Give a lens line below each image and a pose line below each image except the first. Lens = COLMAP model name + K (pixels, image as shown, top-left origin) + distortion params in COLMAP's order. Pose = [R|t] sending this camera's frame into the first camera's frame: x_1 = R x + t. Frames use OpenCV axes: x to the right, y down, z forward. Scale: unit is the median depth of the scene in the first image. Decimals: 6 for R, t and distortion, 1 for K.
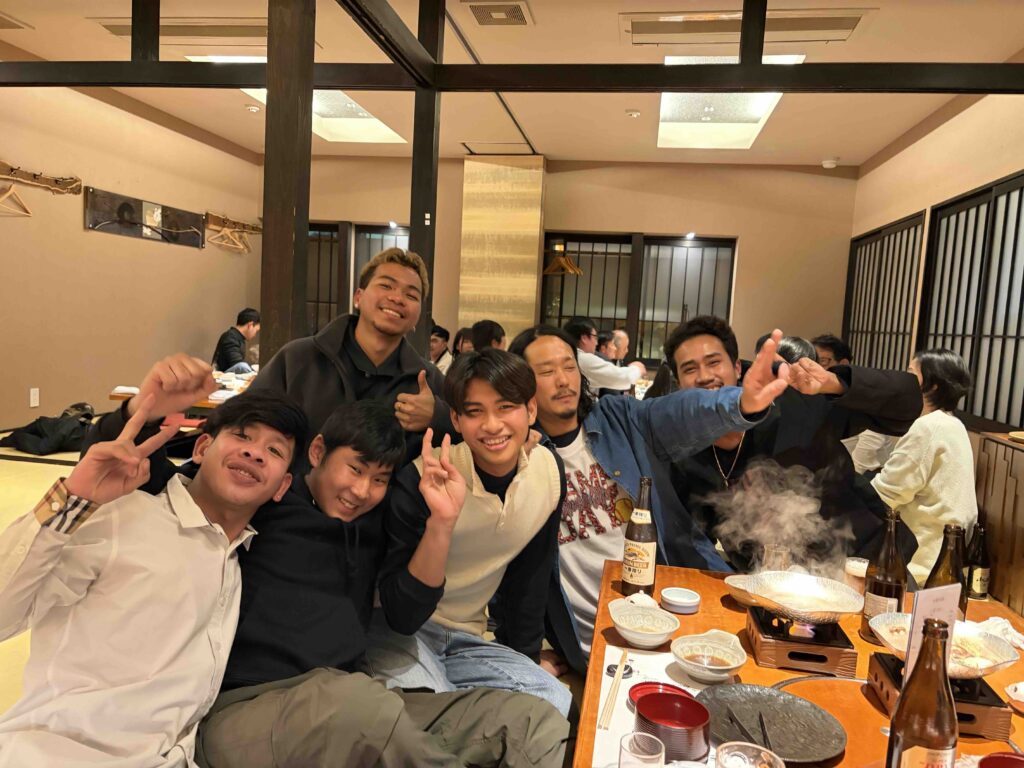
lens RADIAL K [[773.1, 0, 512.0], [0, 773.1, 389.9], [0, 0, 1]] dist [0.037260, -0.040933]
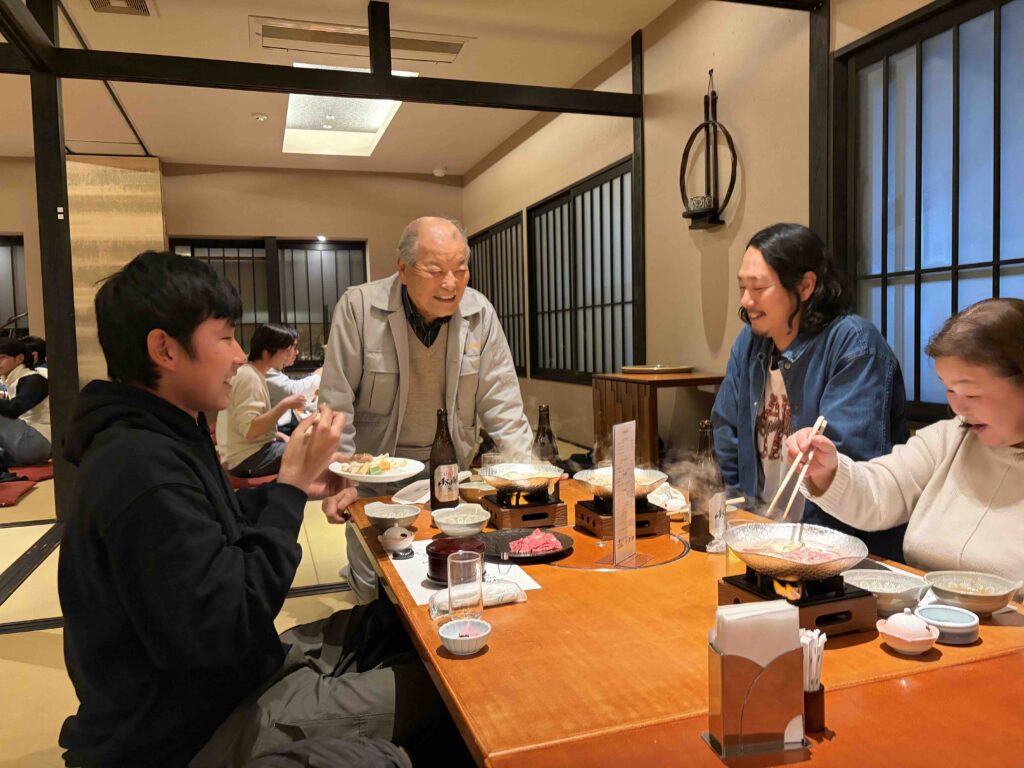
lens RADIAL K [[773.1, 0, 519.2], [0, 773.1, 378.2], [0, 0, 1]] dist [0.037260, -0.040933]
pose [[0.877457, -0.104554, 0.468121, -0.048703], [0.120802, 0.992665, -0.004725, 0.025064], [-0.464194, 0.060697, 0.883652, -0.031898]]
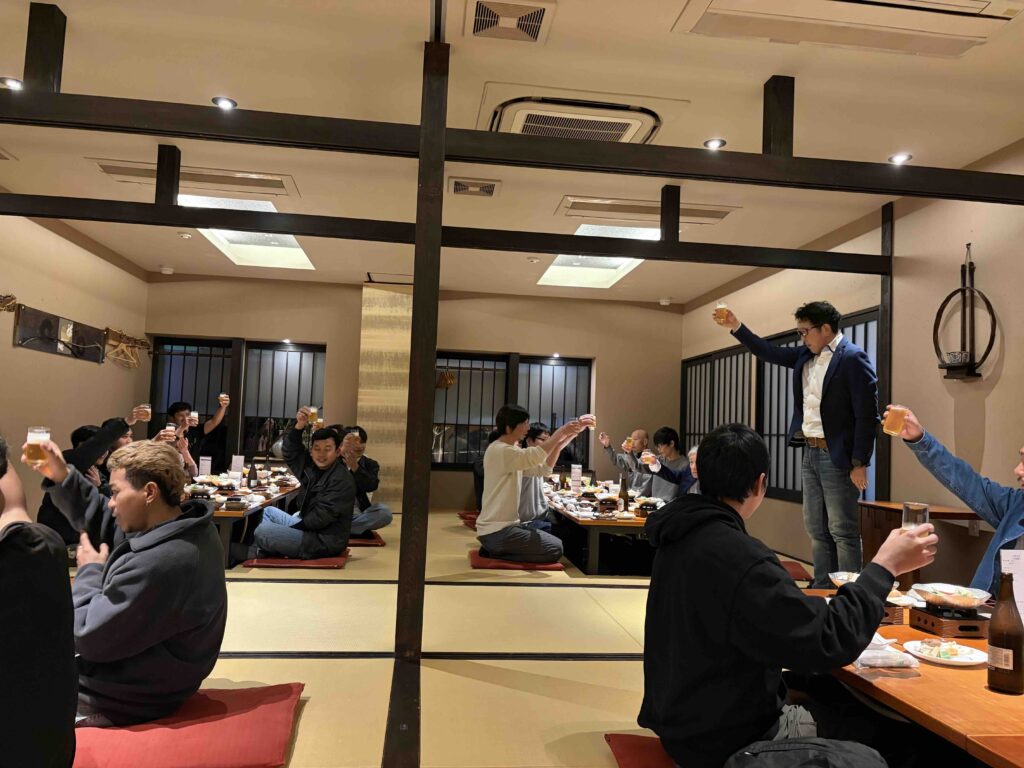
lens RADIAL K [[773.1, 0, 510.5], [0, 773.1, 394.7], [0, 0, 1]] dist [0.037260, -0.040933]
pose [[0.958128, -0.003487, 0.286319, -0.192926], [0.041936, 0.990853, -0.128263, 0.010106], [-0.283252, 0.134899, 0.949511, -0.104911]]
